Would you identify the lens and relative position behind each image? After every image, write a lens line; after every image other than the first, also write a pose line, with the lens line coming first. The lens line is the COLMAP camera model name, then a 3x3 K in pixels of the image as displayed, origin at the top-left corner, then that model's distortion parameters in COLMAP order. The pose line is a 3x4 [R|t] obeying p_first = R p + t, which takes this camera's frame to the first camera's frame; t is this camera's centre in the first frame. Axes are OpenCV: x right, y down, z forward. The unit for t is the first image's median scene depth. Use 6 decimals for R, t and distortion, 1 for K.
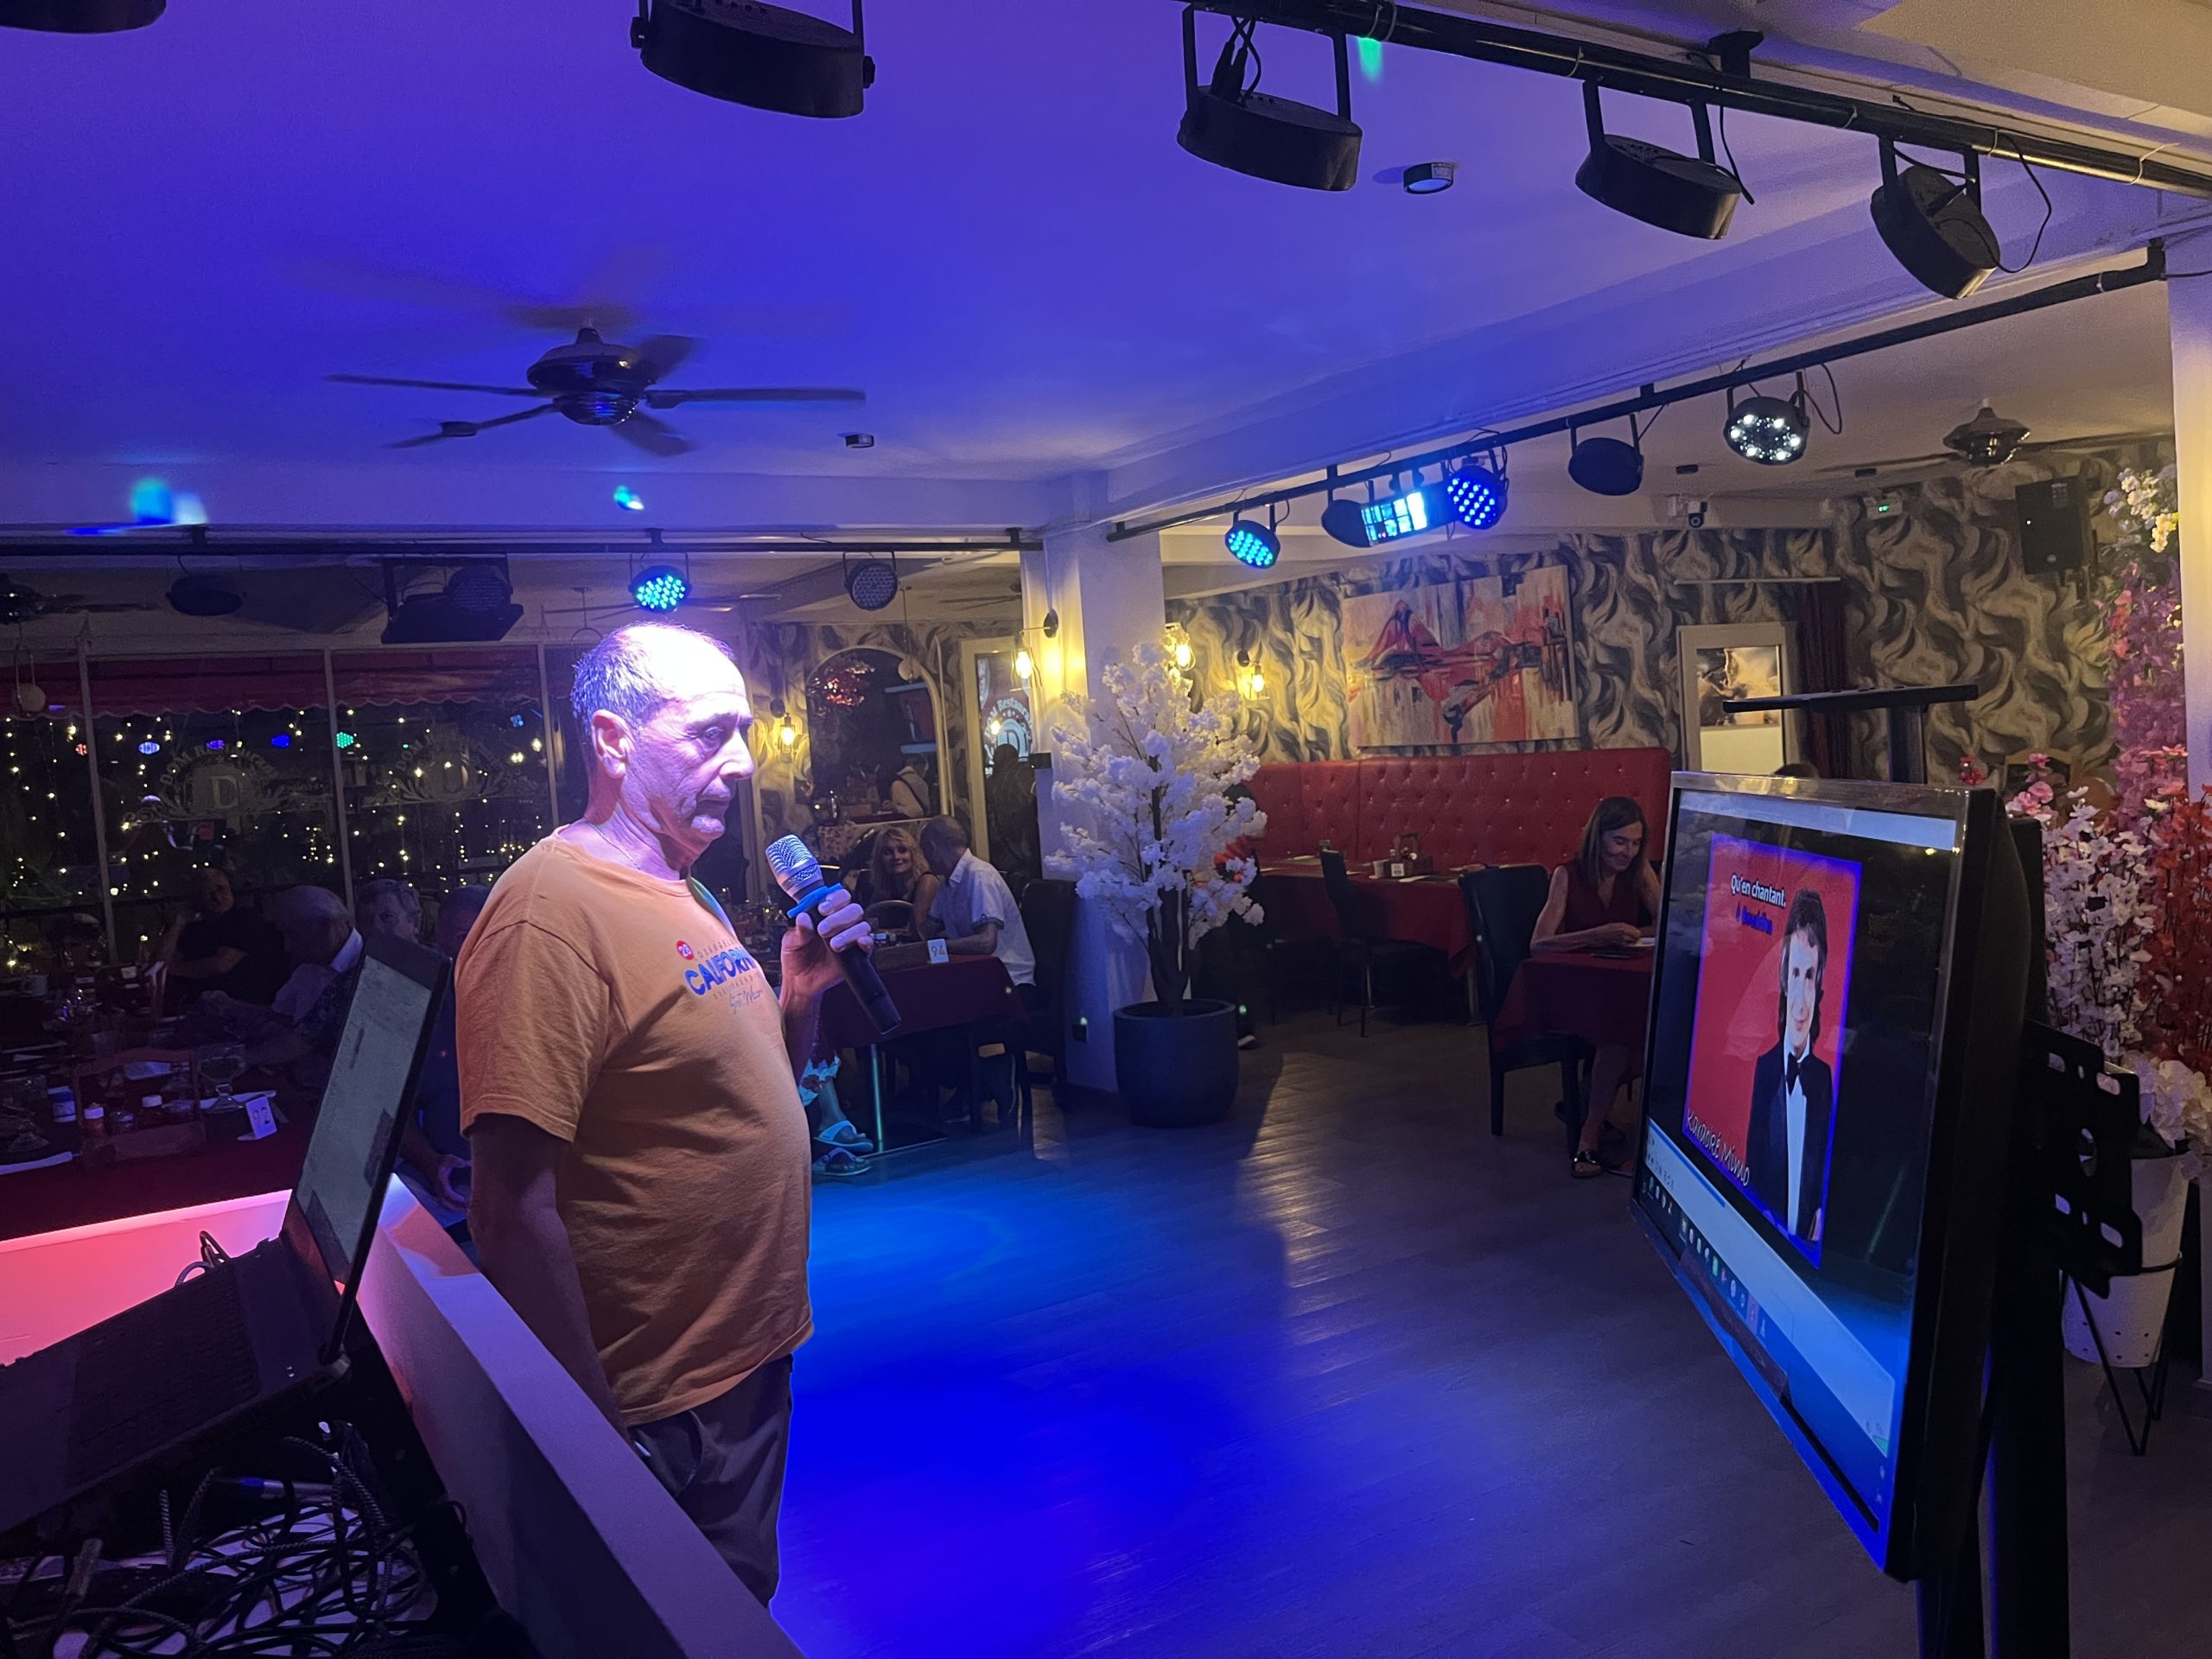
lens RADIAL K [[1622.1, 0, 1098.0], [0, 1622.1, 843.8], [0, 0, 1]] dist [0.062759, -0.110552]
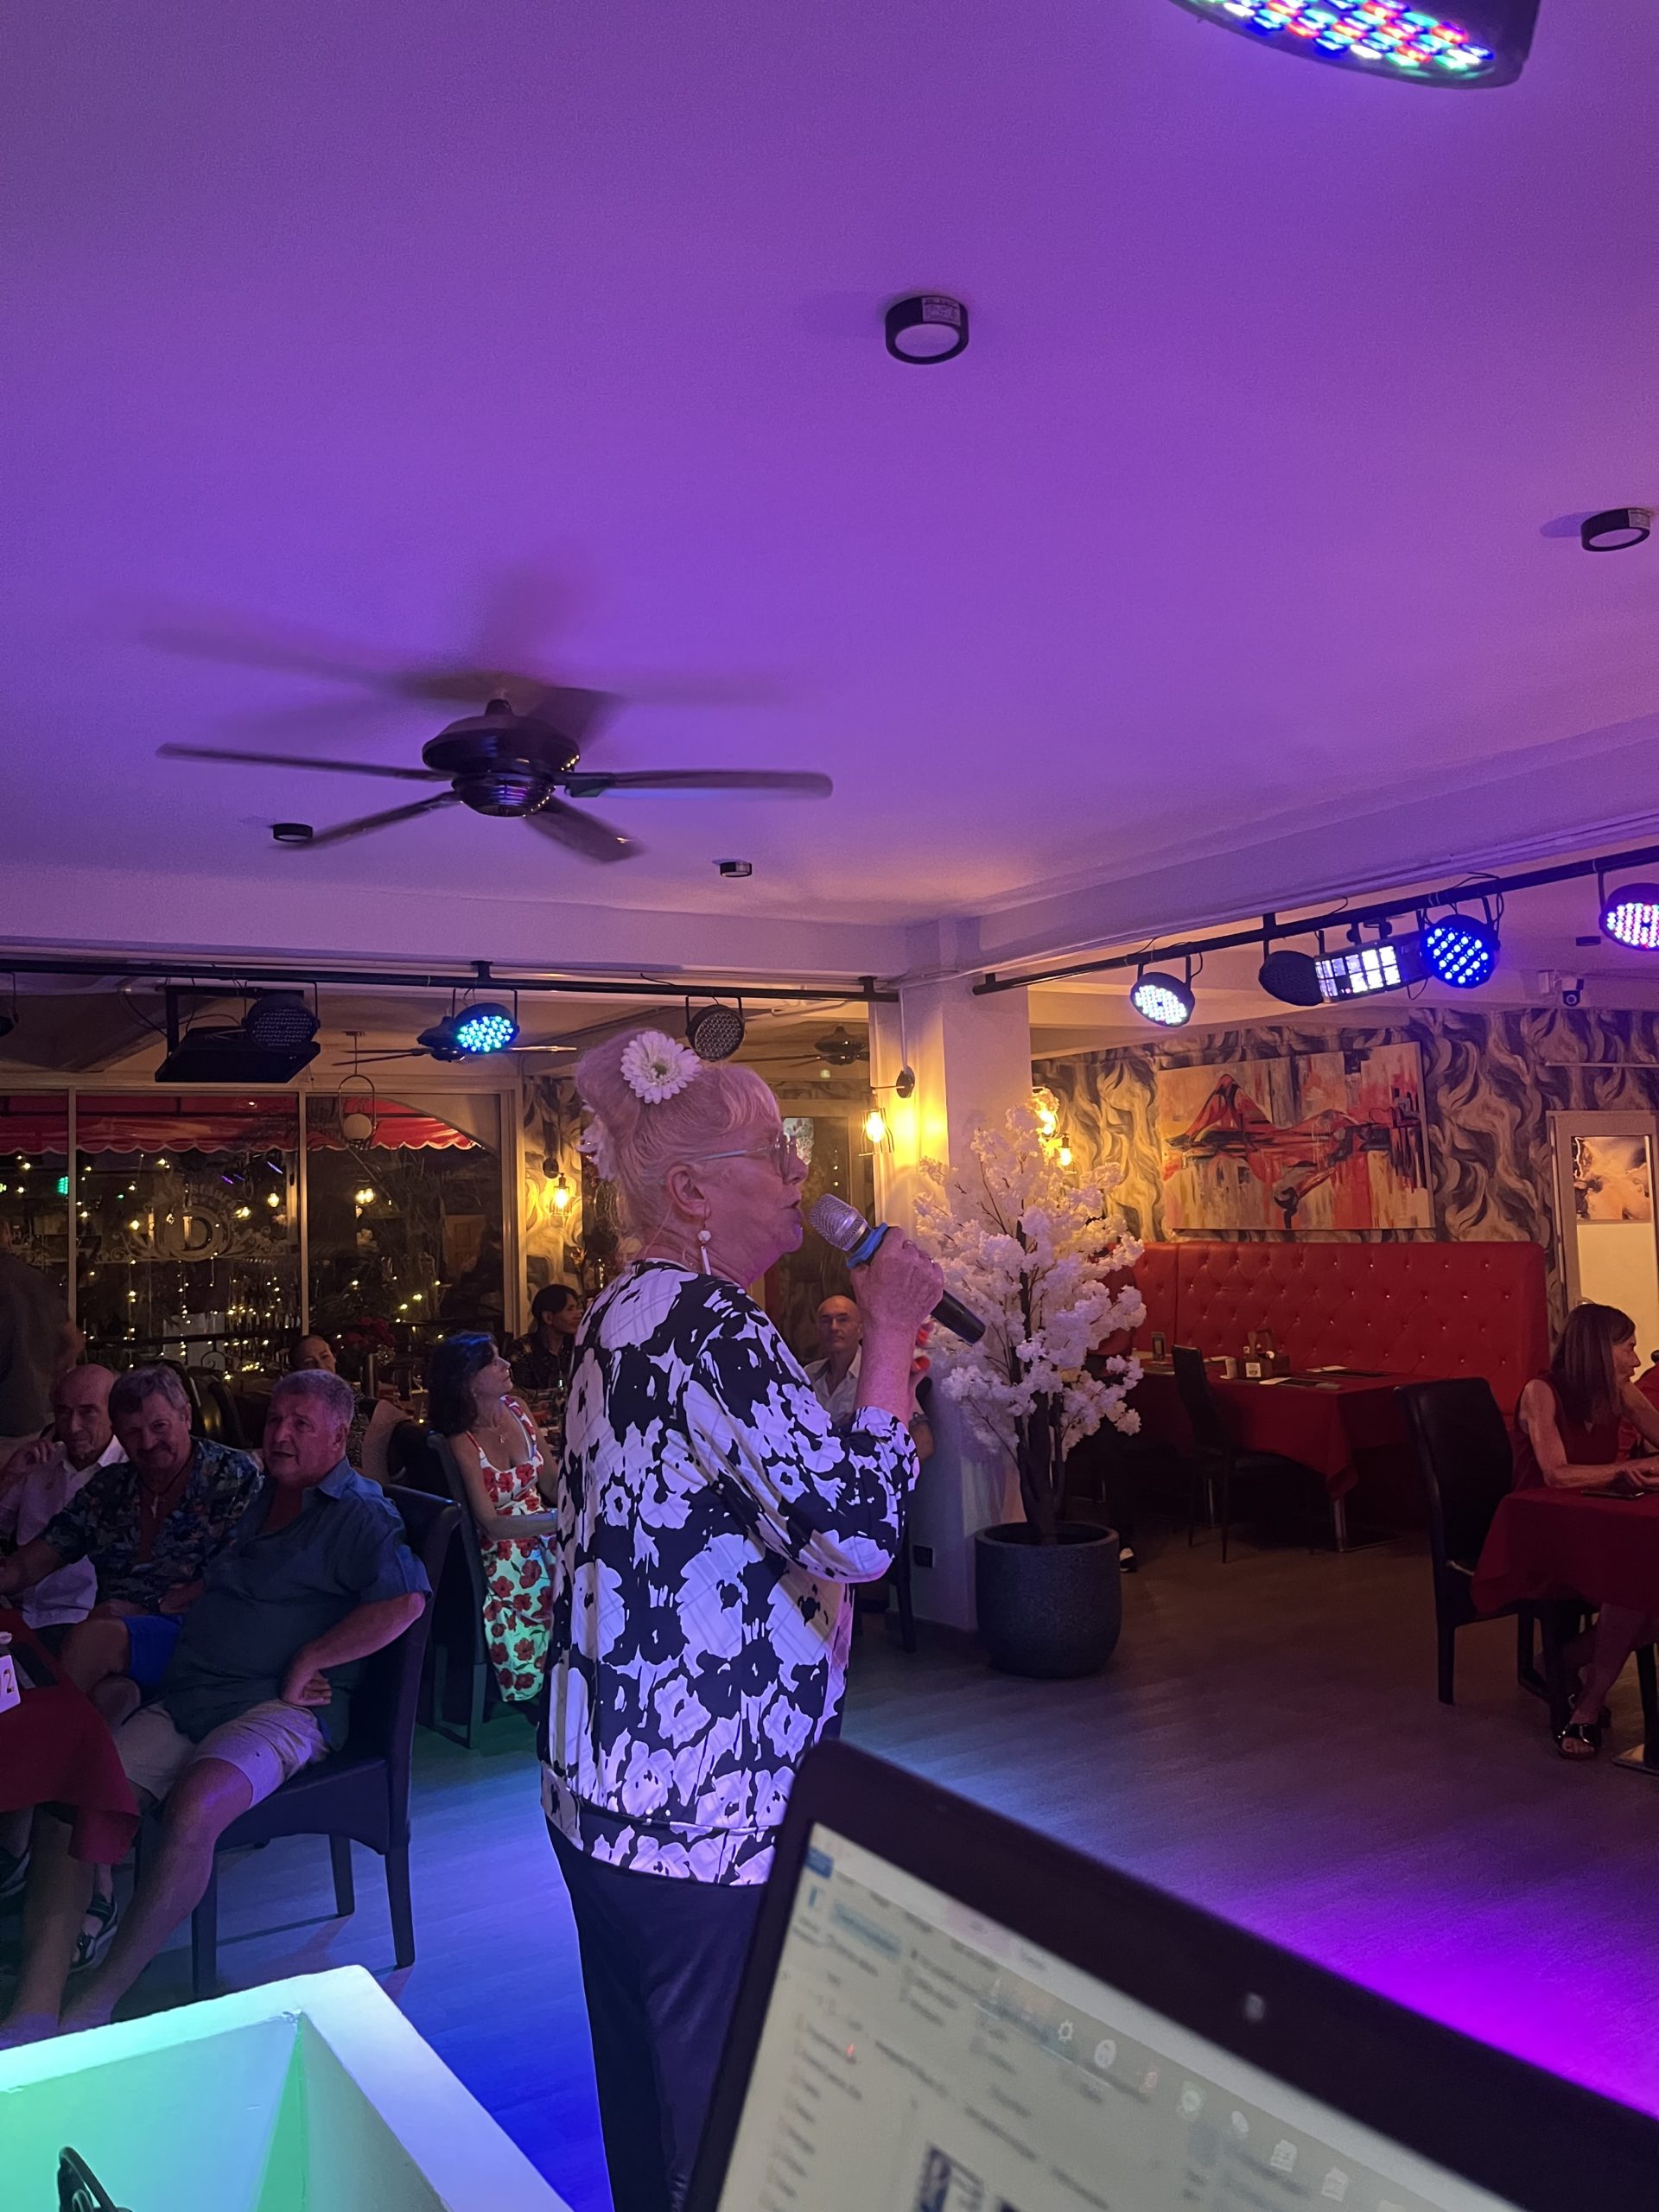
lens RADIAL K [[1654.6, 0, 848.8], [0, 1654.6, 1107.6], [0, 0, 1]] dist [0.047845, -0.071119]
pose [[0.999386, 0.032135, 0.013975, -0.052770], [-0.030126, 0.991603, -0.125764, -0.004948], [-0.017899, 0.125266, 0.991962, 0.072909]]
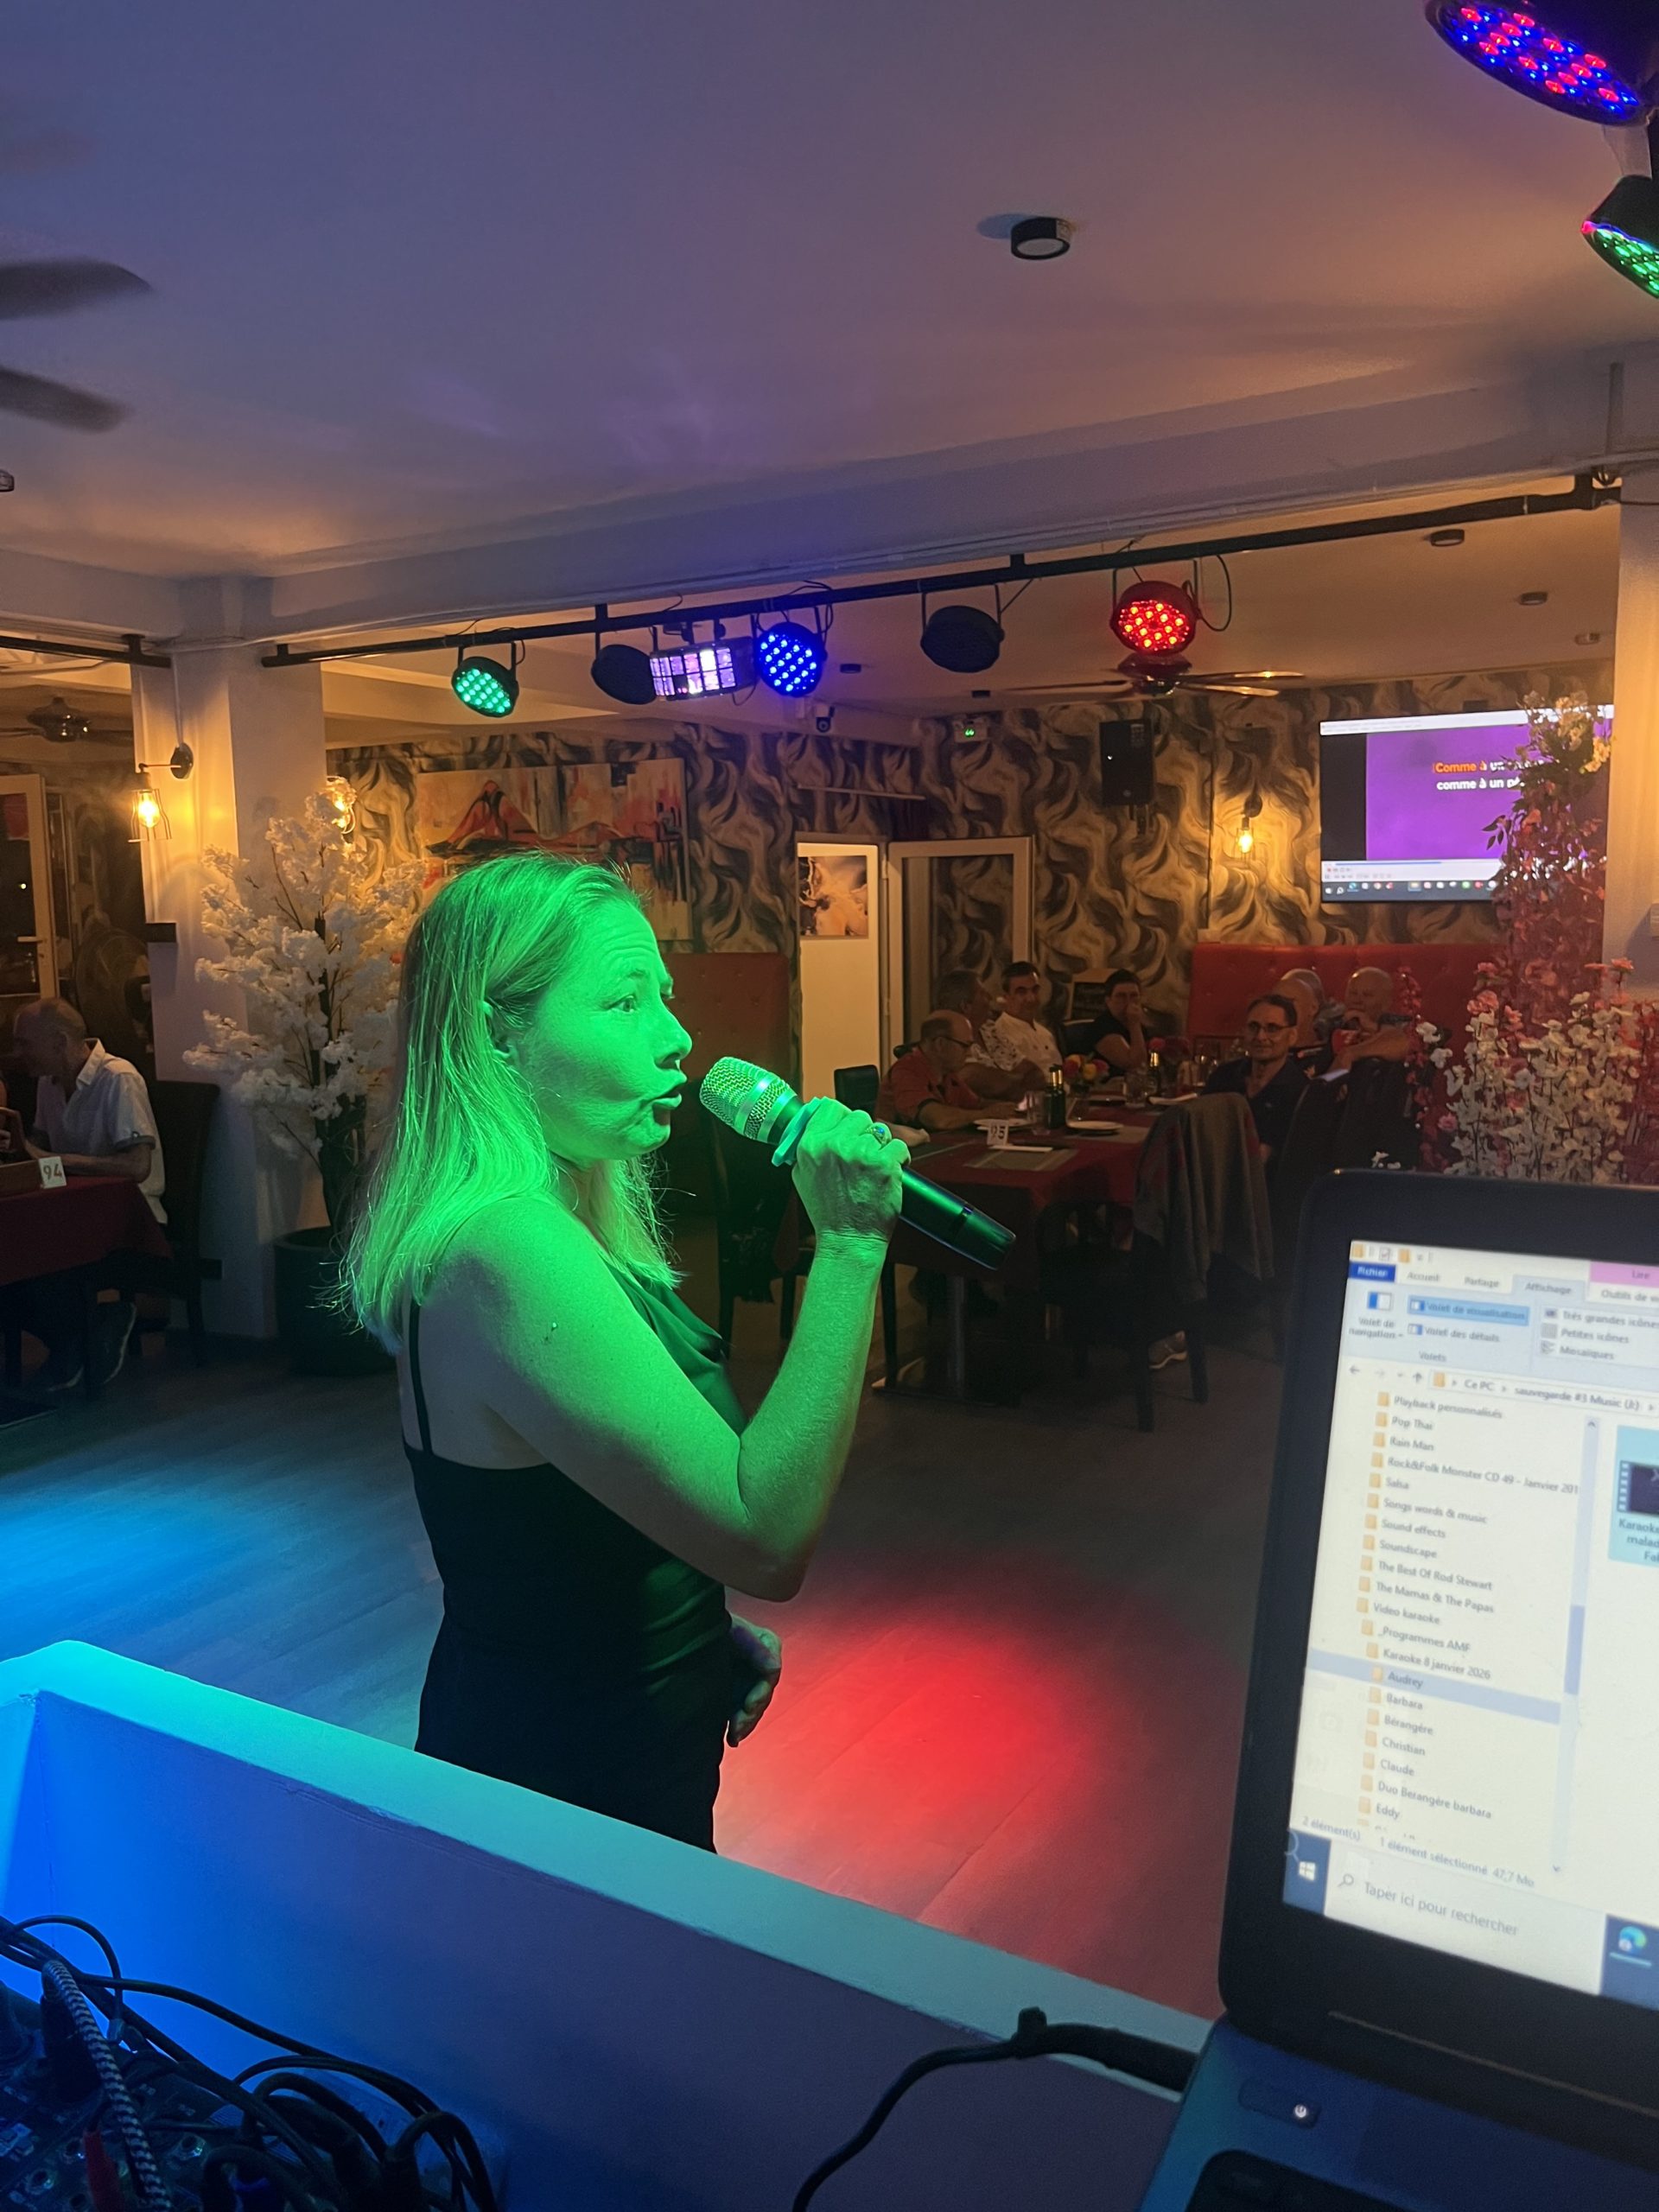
lens RADIAL K [[1665.4, 0, 812.4], [0, 1665.4, 1110.8], [0, 0, 1]] dist [0.063500, -0.117917]
pose [[0.895422, 0.001033, 0.445217, -0.086548], [-0.017361, 0.999318, 0.032599, 0.003165], [-0.444879, -0.036920, 0.894829, 0.082866]]
